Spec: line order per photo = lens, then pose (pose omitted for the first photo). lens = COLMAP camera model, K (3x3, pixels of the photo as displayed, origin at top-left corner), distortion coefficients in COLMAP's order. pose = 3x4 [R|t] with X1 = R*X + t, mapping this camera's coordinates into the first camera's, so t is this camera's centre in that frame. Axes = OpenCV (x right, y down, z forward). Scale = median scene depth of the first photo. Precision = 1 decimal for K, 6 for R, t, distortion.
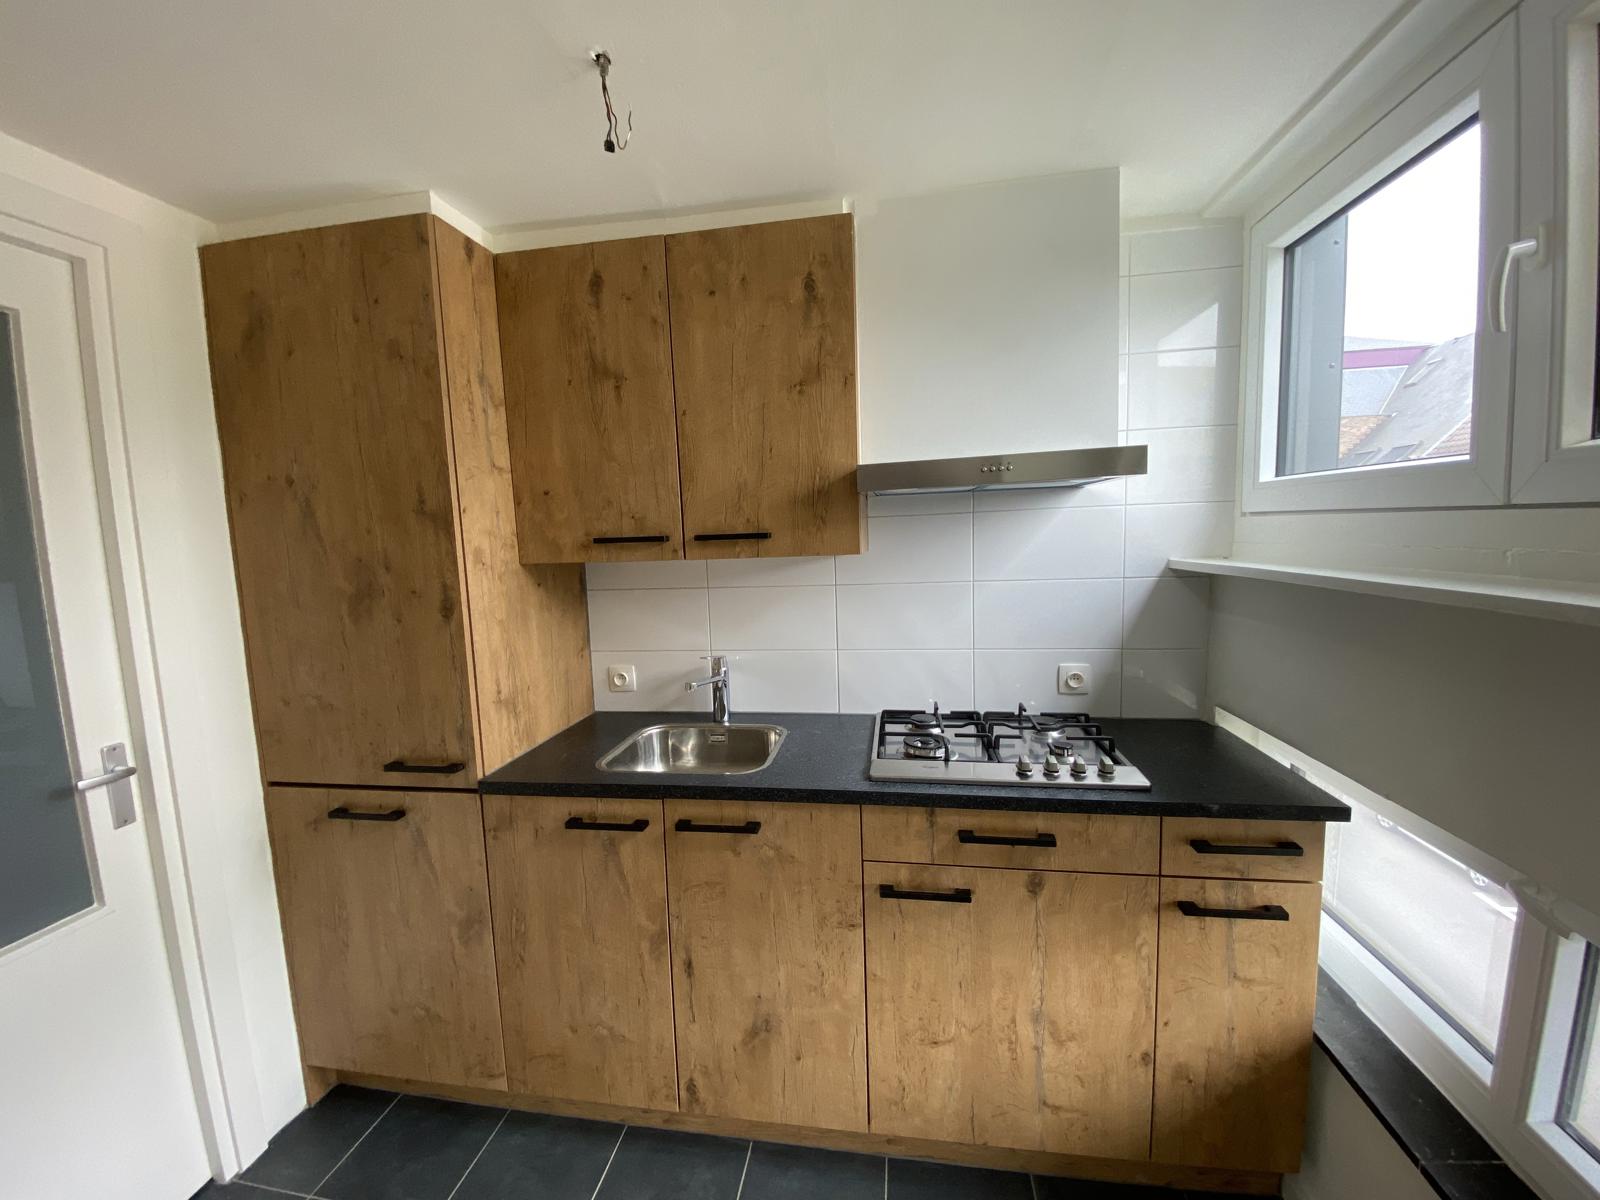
lens RADIAL K [[648.5, 0, 800.0], [0, 648.5, 600.0], [0, 0, 1]] dist [0.024437, -0.026517]
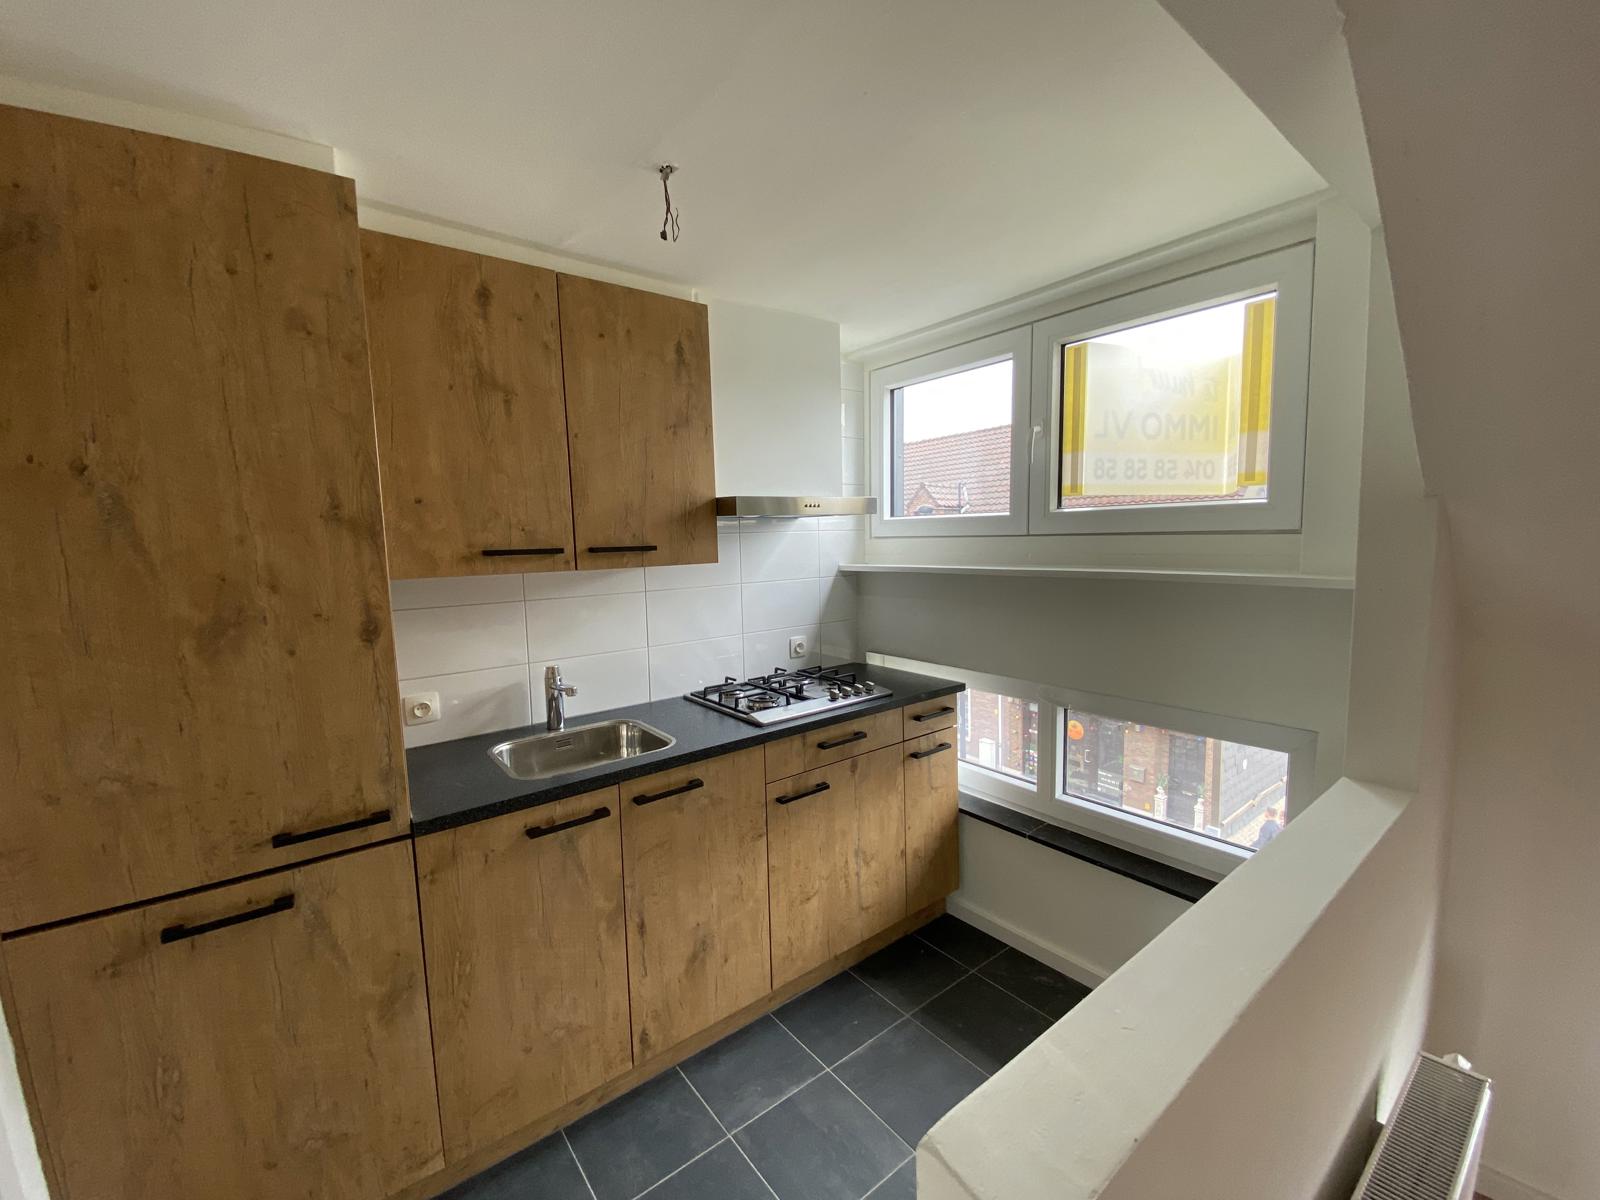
lens RADIAL K [[648.5, 0, 800.0], [0, 648.5, 600.0], [0, 0, 1]] dist [0.024437, -0.026517]
pose [[0.678676, -0.055330, 0.732351, -0.771911], [0.079590, 0.996826, 0.001555, 0.016140], [-0.730113, 0.057232, 0.680926, -0.004267]]
